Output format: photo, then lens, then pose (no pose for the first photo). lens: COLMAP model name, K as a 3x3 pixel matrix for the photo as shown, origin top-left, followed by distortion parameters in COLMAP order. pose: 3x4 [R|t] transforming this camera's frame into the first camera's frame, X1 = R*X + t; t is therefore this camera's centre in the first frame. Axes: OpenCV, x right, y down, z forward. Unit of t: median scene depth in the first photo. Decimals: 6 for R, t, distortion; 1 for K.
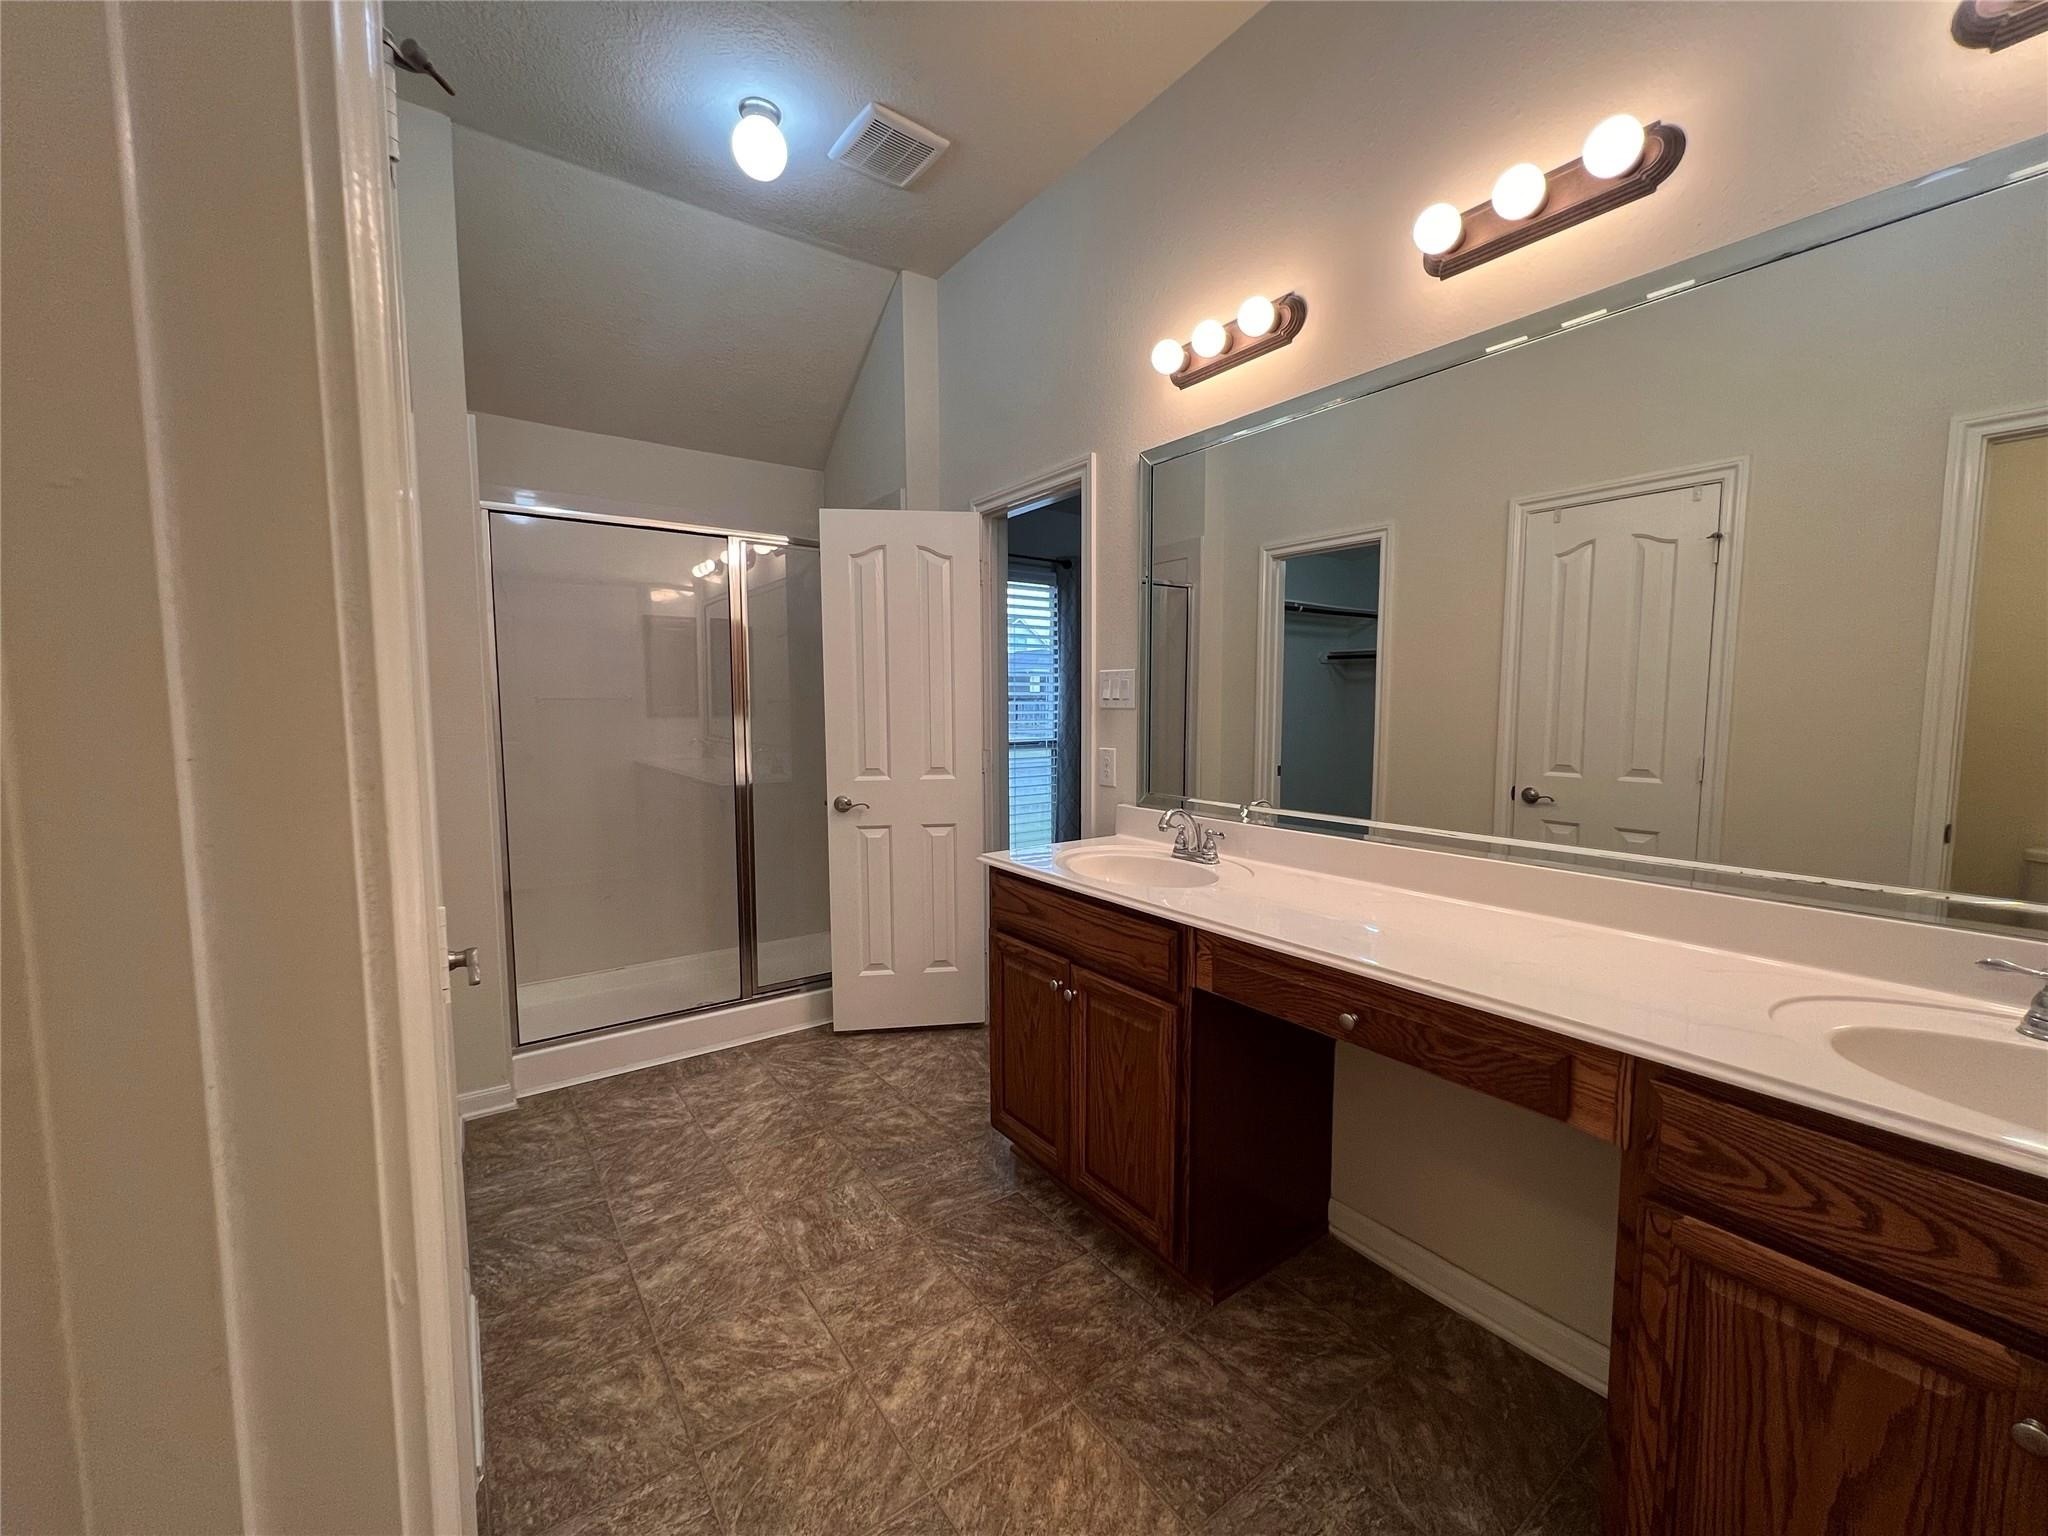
lens RADIAL K [[822.1, 0, 1016.6], [0, 822.1, 770.3], [0, 0, 1]] dist [0.002224, 0.000713]
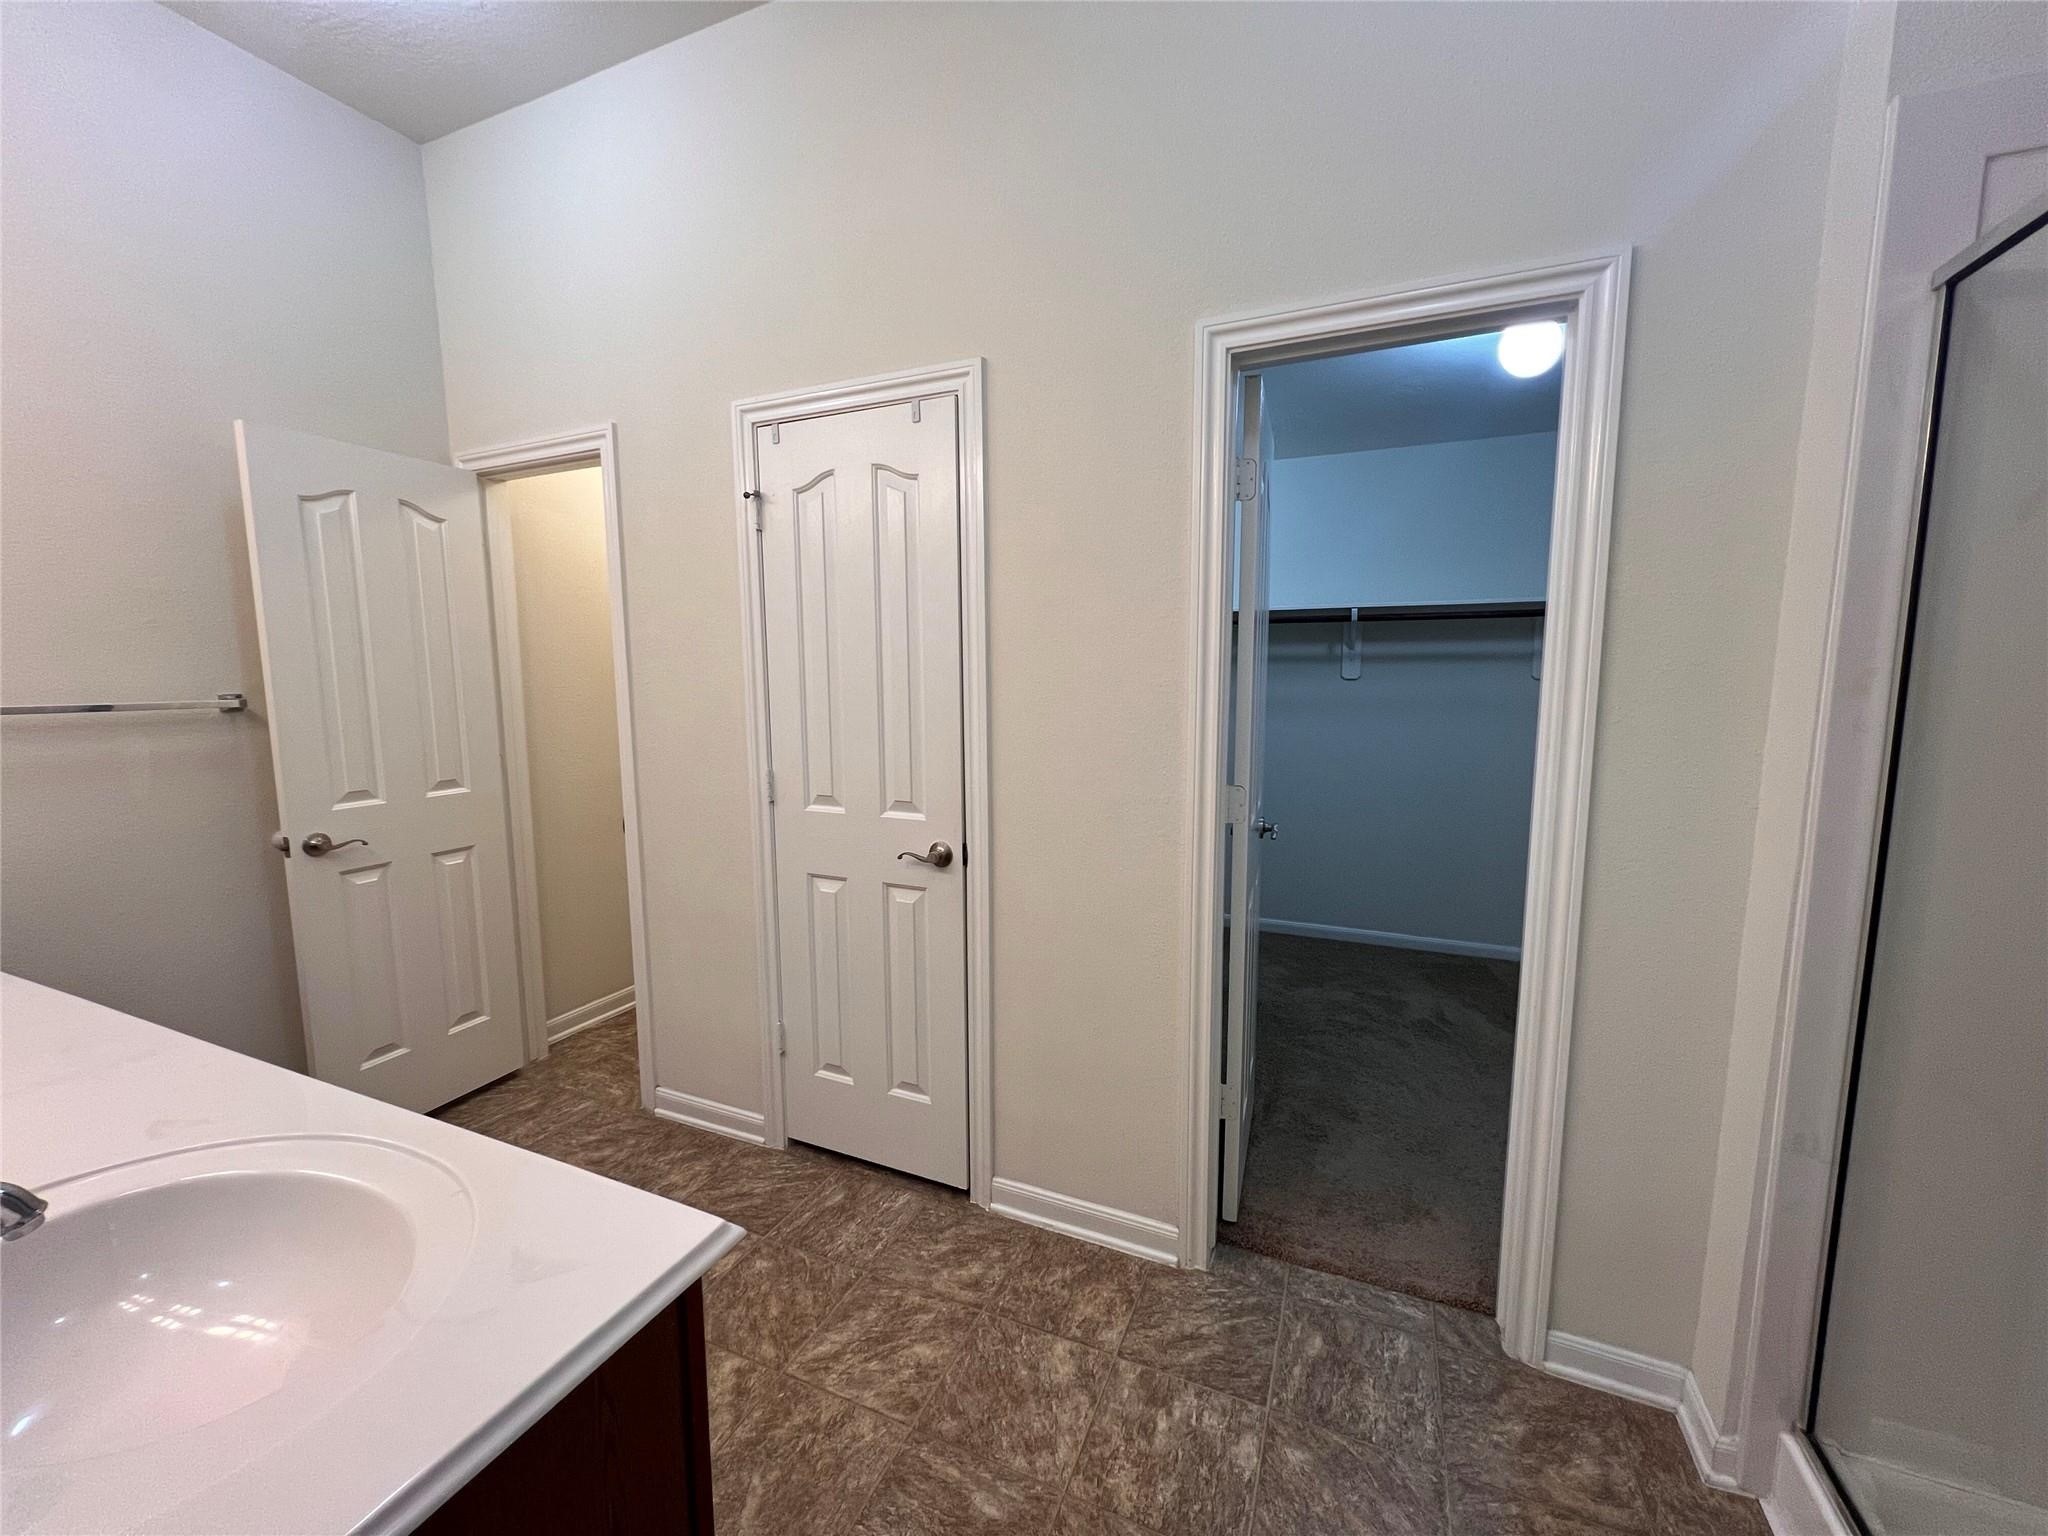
lens RADIAL K [[822.1, 0, 1019.2], [0, 822.1, 770.9], [0, 0, 1]] dist [0.002224, 0.000713]
pose [[-0.860032, 0.062734, -0.506369, 0.017791], [-0.037556, 0.981938, 0.185439, -0.183183], [0.508856, 0.178500, -0.842142, 1.736757]]
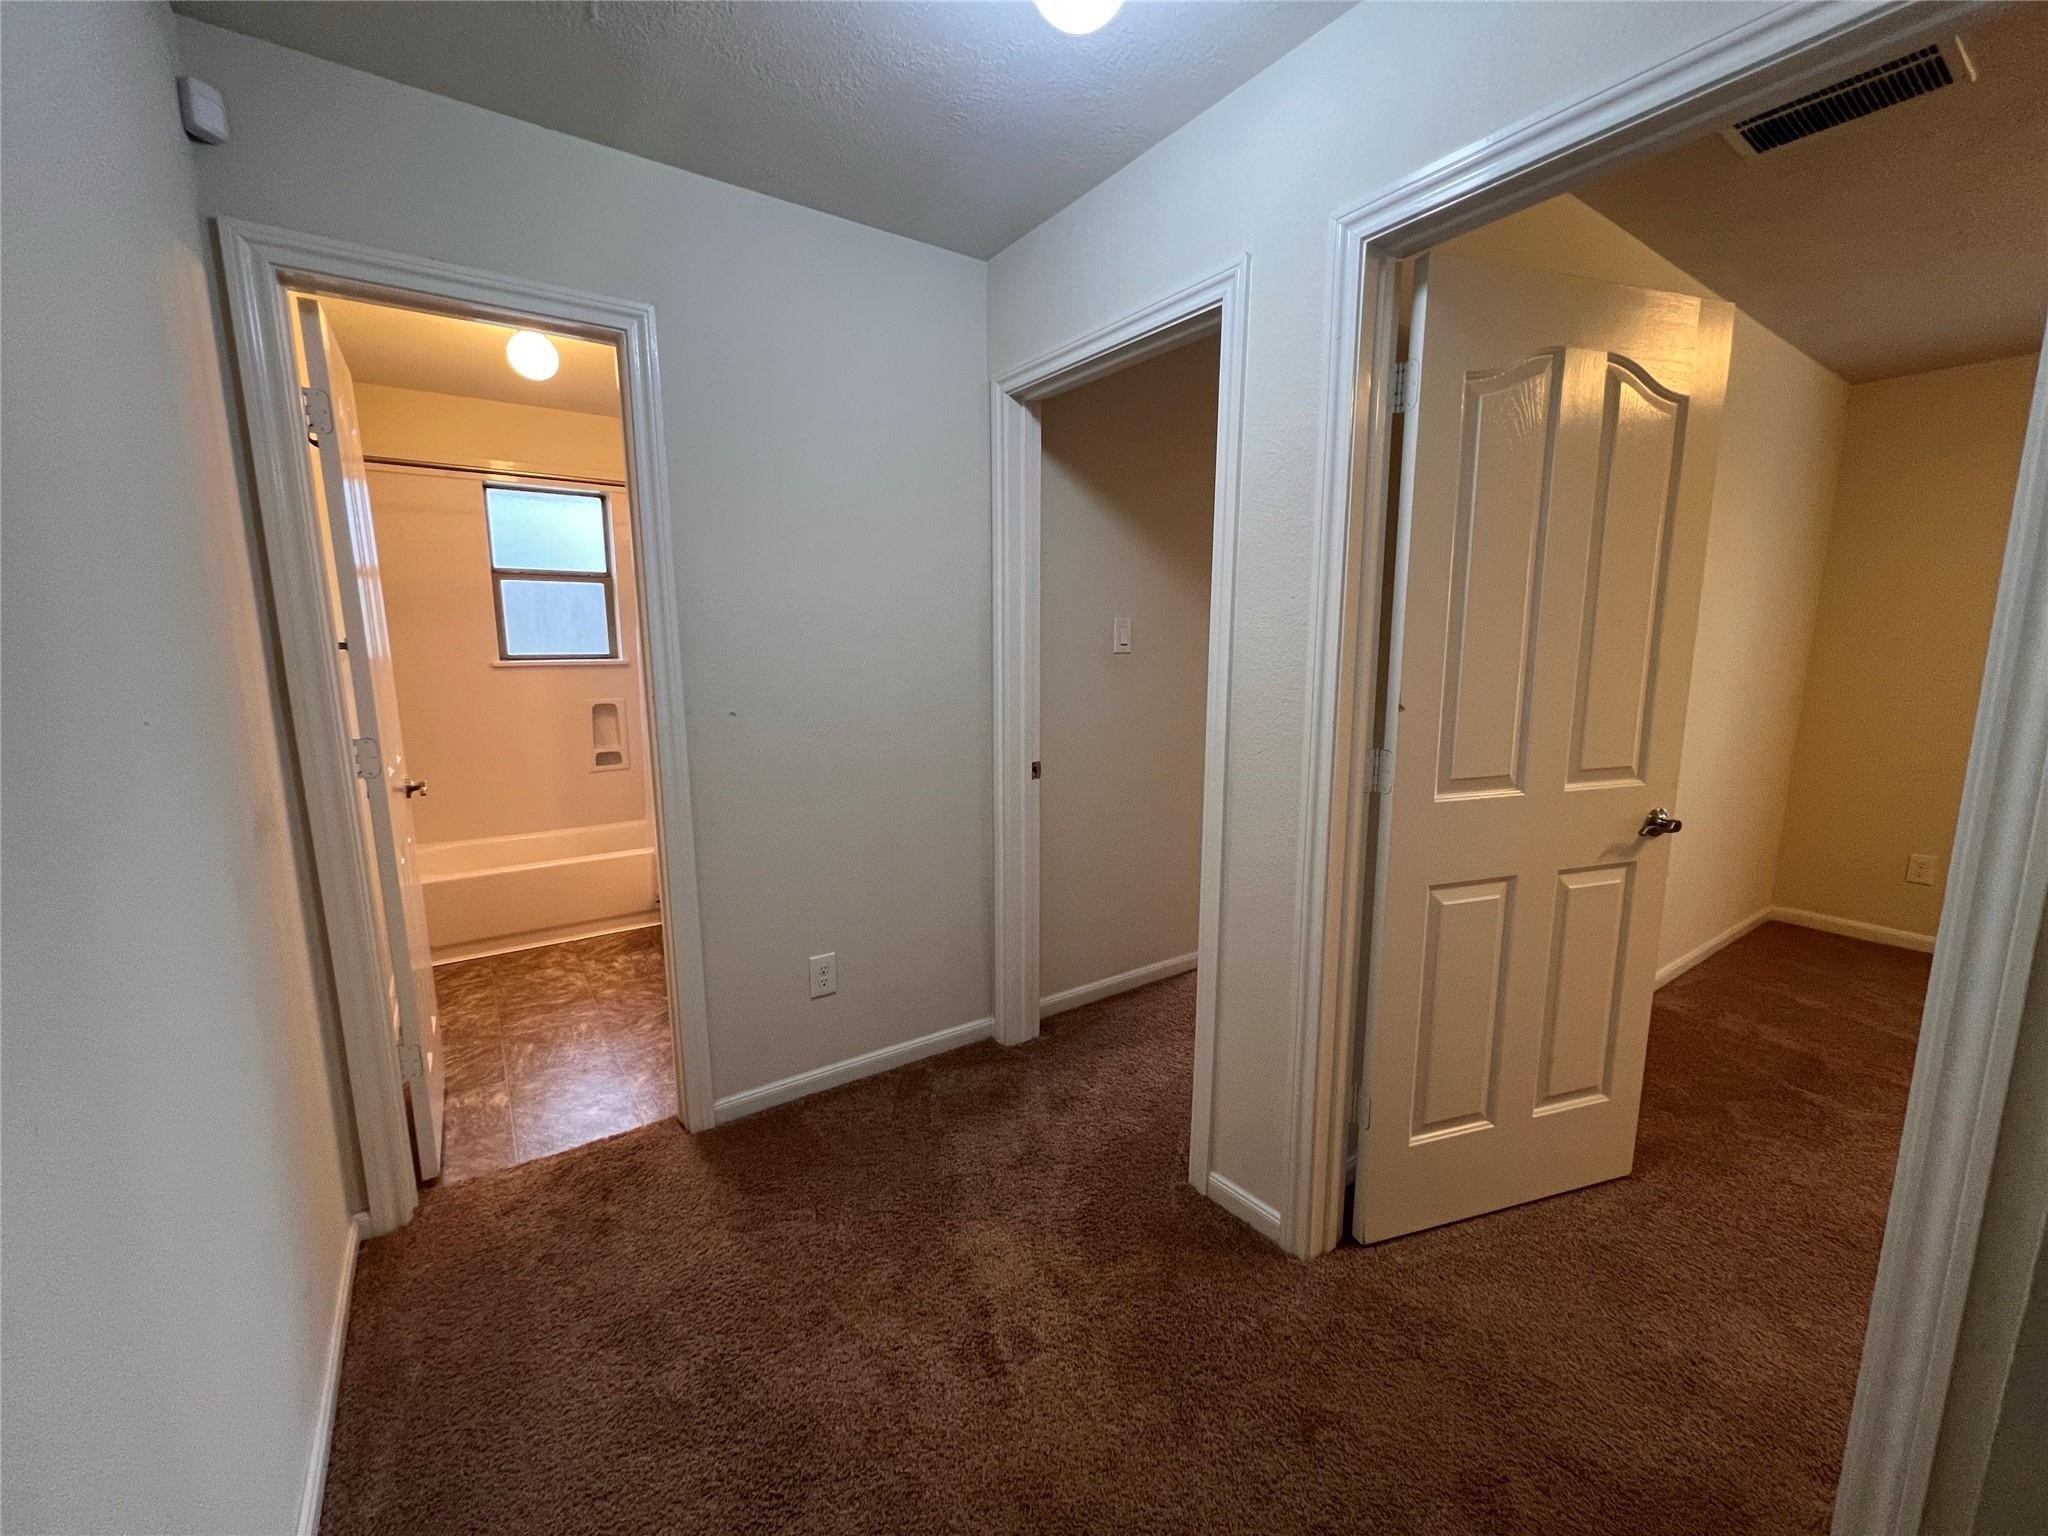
lens RADIAL K [[822.1, 0, 1037.5], [0, 822.1, 772.0], [0, 0, 1]] dist [0.002224, 0.000713]
pose [[-0.011643, 0.162930, -0.986569, 1.345945], [-0.090770, 0.982390, 0.163311, -0.213608], [0.995804, 0.091452, 0.003351, 2.158086]]
